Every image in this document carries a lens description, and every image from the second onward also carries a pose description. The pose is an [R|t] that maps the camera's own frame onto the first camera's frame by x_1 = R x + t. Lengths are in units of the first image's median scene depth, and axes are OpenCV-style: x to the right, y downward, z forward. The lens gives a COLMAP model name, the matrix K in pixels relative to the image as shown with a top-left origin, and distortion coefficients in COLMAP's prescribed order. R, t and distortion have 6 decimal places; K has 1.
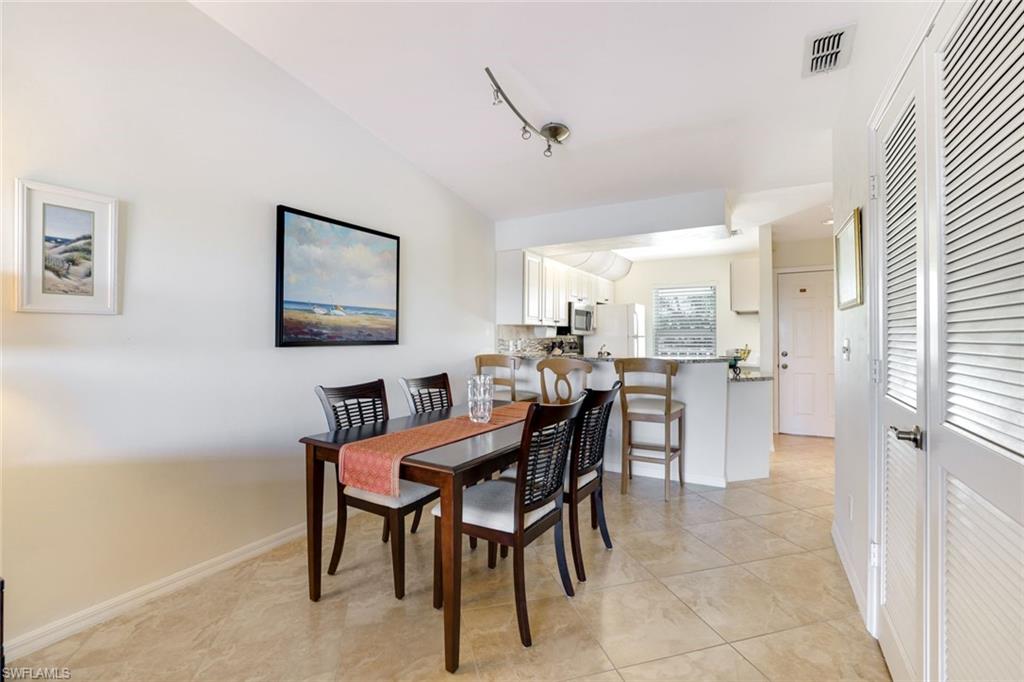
lens RADIAL K [[449.9, 0, 511.9], [0, 449.9, 336.5], [0, 0, 1]] dist [-0.045921, 0.016979]
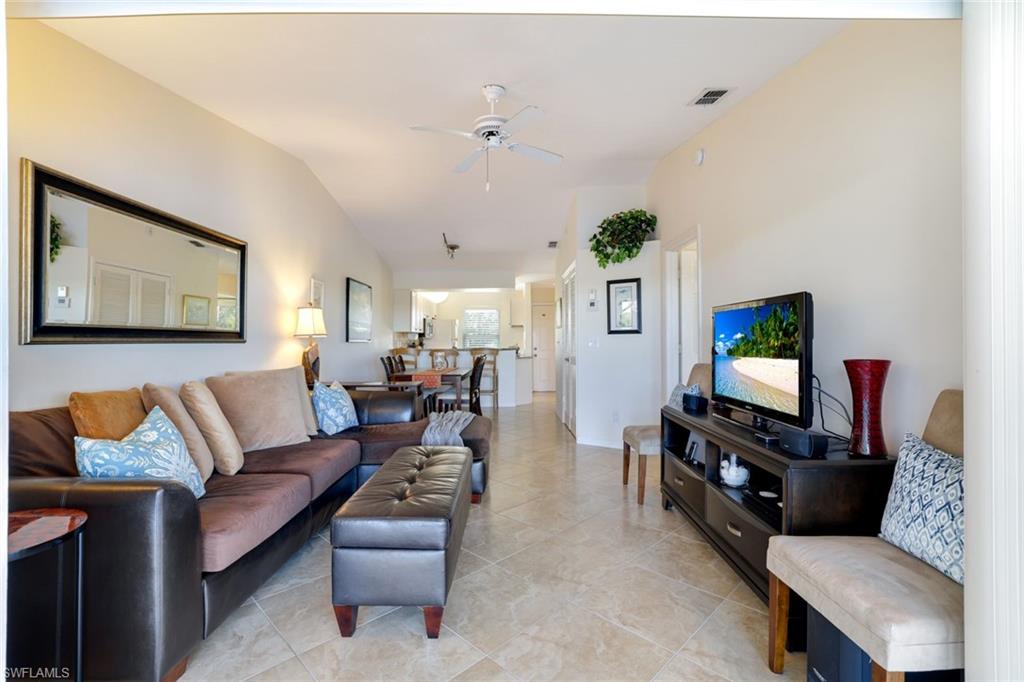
lens RADIAL K [[449.9, 0, 511.9], [0, 449.9, 336.5], [0, 0, 1]] dist [-0.045921, 0.016979]
pose [[0.868134, 0.007206, 0.496278, -0.656414], [-0.002374, 0.999943, -0.010368, 0.011399], [-0.496325, 0.007823, 0.868102, -0.950908]]
